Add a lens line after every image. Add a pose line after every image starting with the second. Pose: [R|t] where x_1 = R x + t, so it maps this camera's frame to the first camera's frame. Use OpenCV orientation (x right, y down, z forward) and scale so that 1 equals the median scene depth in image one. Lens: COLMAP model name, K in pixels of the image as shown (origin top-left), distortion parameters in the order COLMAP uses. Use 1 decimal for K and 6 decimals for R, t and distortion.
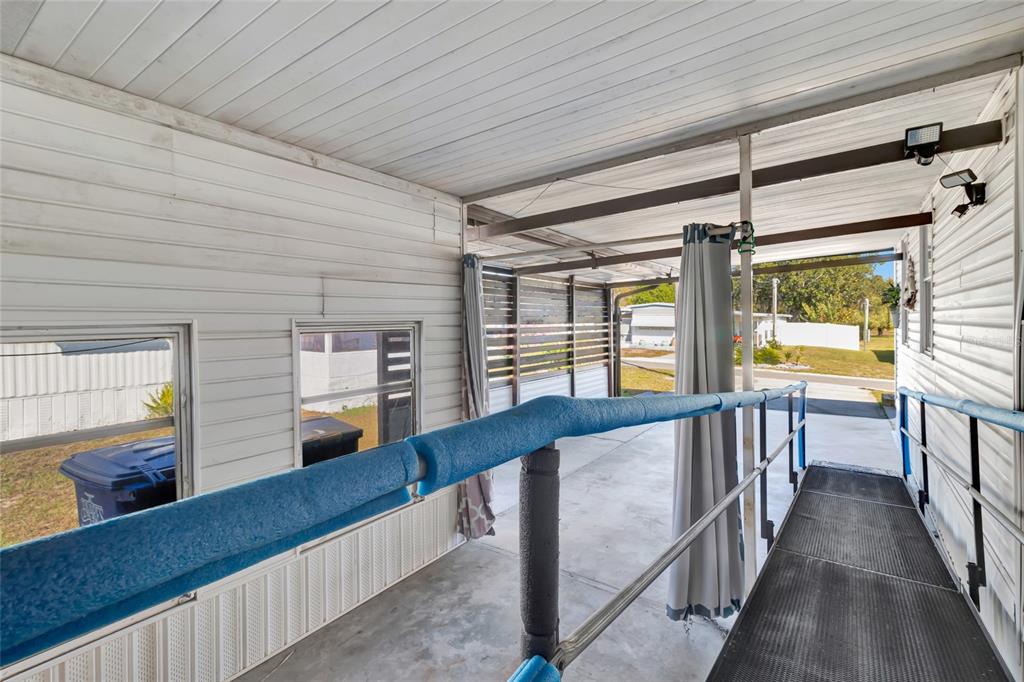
lens RADIAL K [[470.4, 0, 515.1], [0, 470.4, 324.0], [0, 0, 1]] dist [-0.000610, -0.000249]
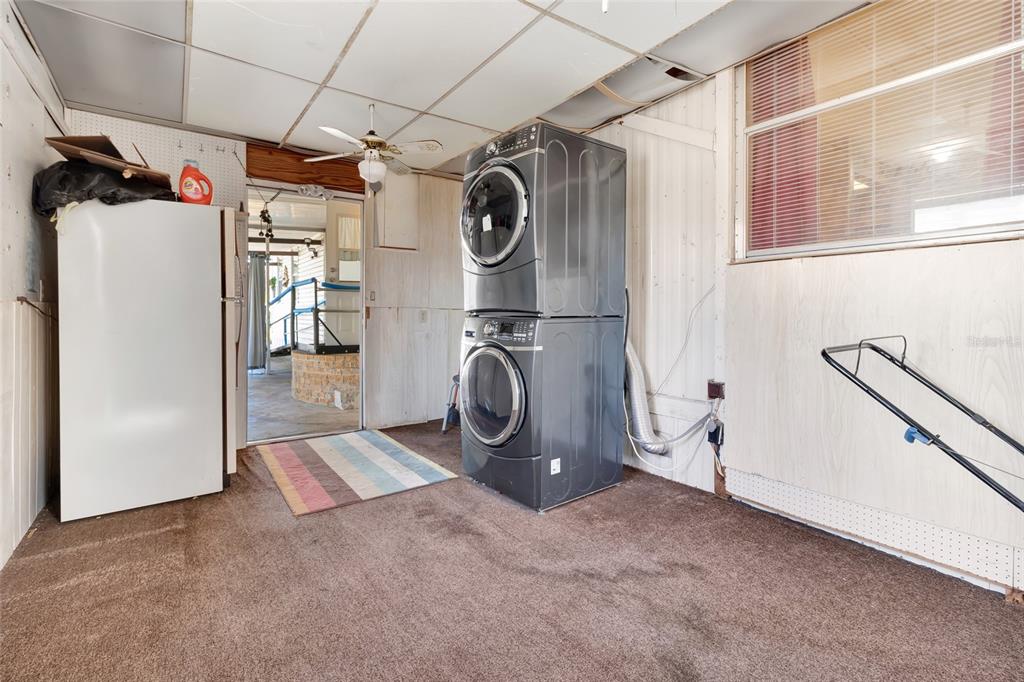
lens RADIAL K [[470.4, 0, 515.1], [0, 470.4, 324.0], [0, 0, 1]] dist [-0.000610, -0.000249]
pose [[0.325047, 0.002828, 0.945694, -2.304595], [-0.010440, 0.999945, 0.000597, 0.313108], [-0.945640, -0.010067, 0.325058, -1.968036]]
